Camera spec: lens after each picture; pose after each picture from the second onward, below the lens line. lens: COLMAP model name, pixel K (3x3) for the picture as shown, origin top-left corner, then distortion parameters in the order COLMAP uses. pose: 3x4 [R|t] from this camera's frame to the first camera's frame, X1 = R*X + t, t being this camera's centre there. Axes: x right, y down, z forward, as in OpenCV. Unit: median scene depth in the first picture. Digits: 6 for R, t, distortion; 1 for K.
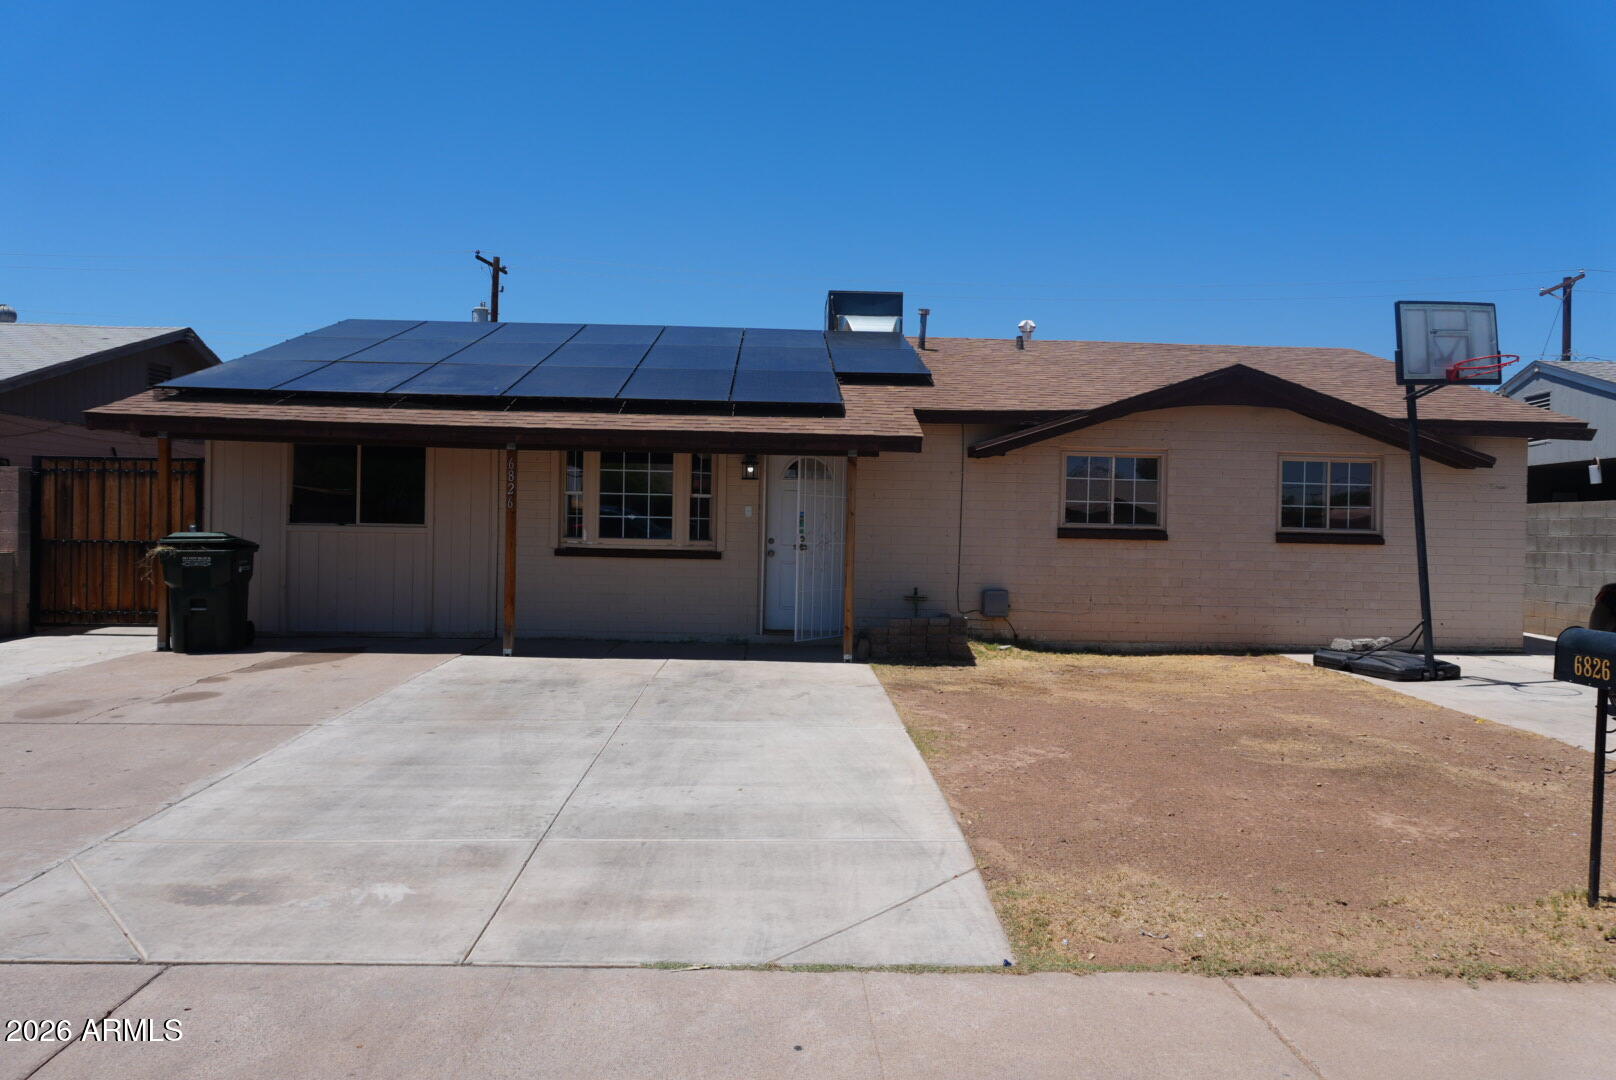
lens RADIAL K [[1076.3, 0, 804.1], [0, 1076.3, 542.9], [0, 0, 1]] dist [0.004417, 0.002935]
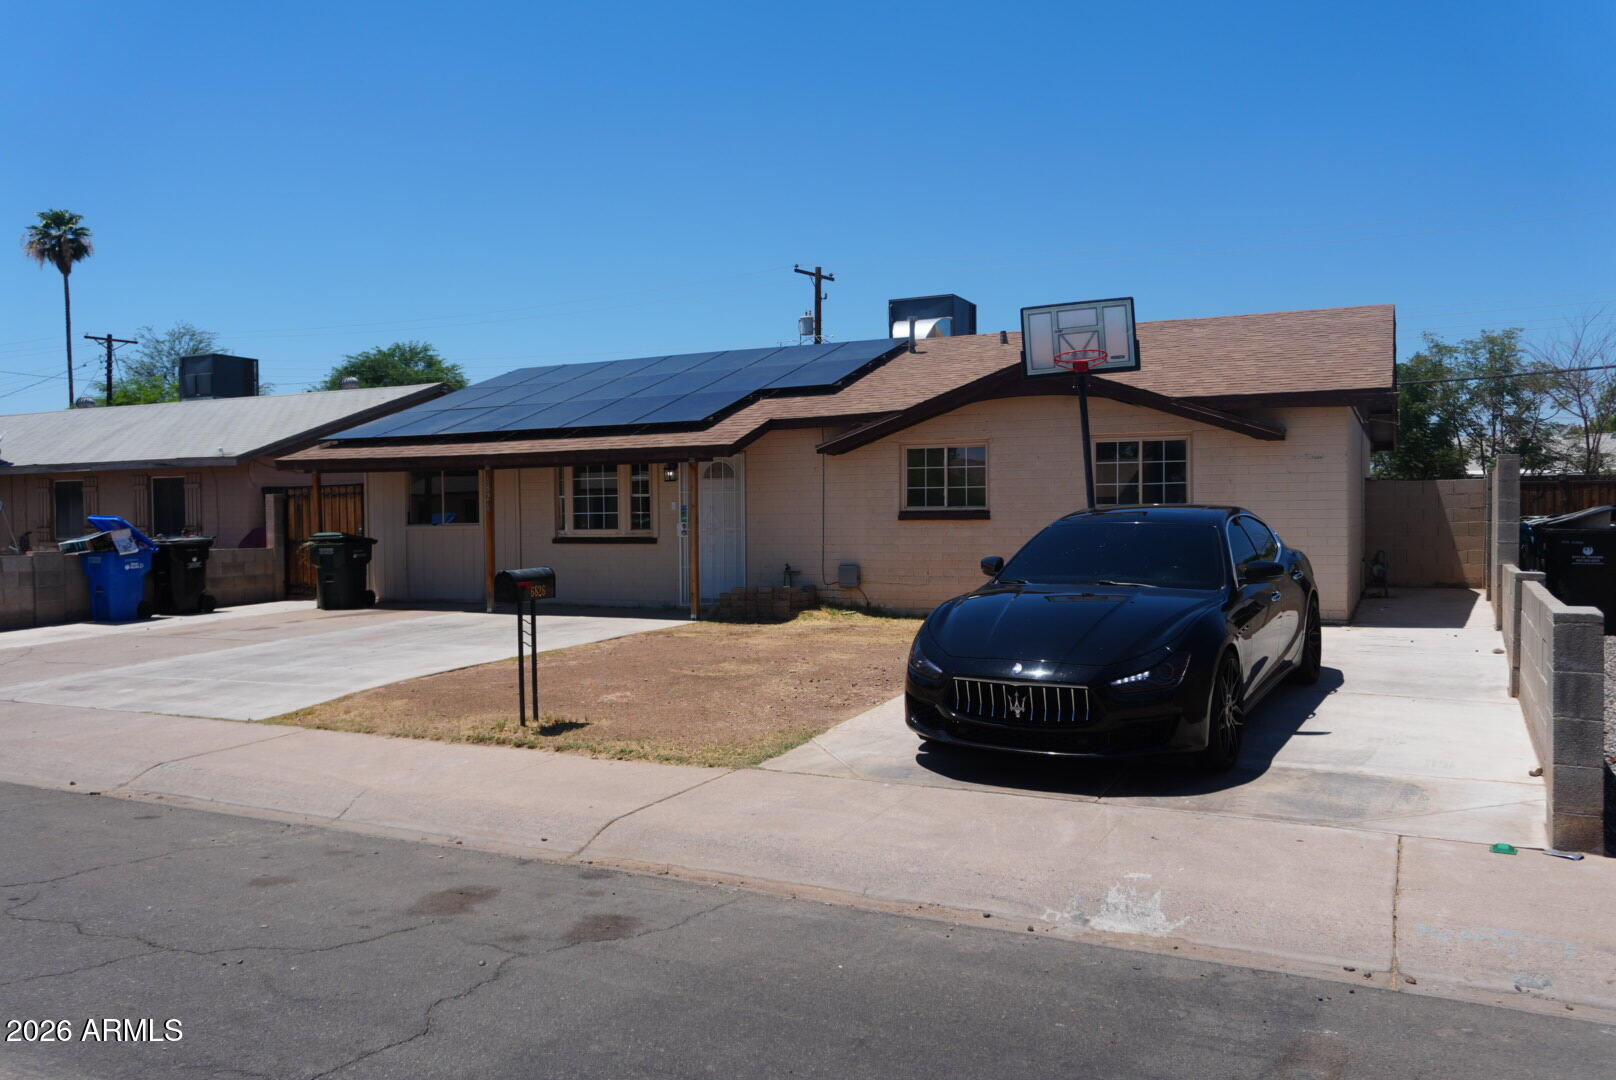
lens RADIAL K [[1244.4, 0, 809.5], [0, 1244.4, 546.1], [0, 0, 1]] dist [-0.015702, -0.000780]
pose [[0.886176, -0.019002, -0.462960, 0.784739], [0.021158, 0.999776, -0.000536, 0.022818], [0.462866, -0.009321, 0.886379, -0.243022]]
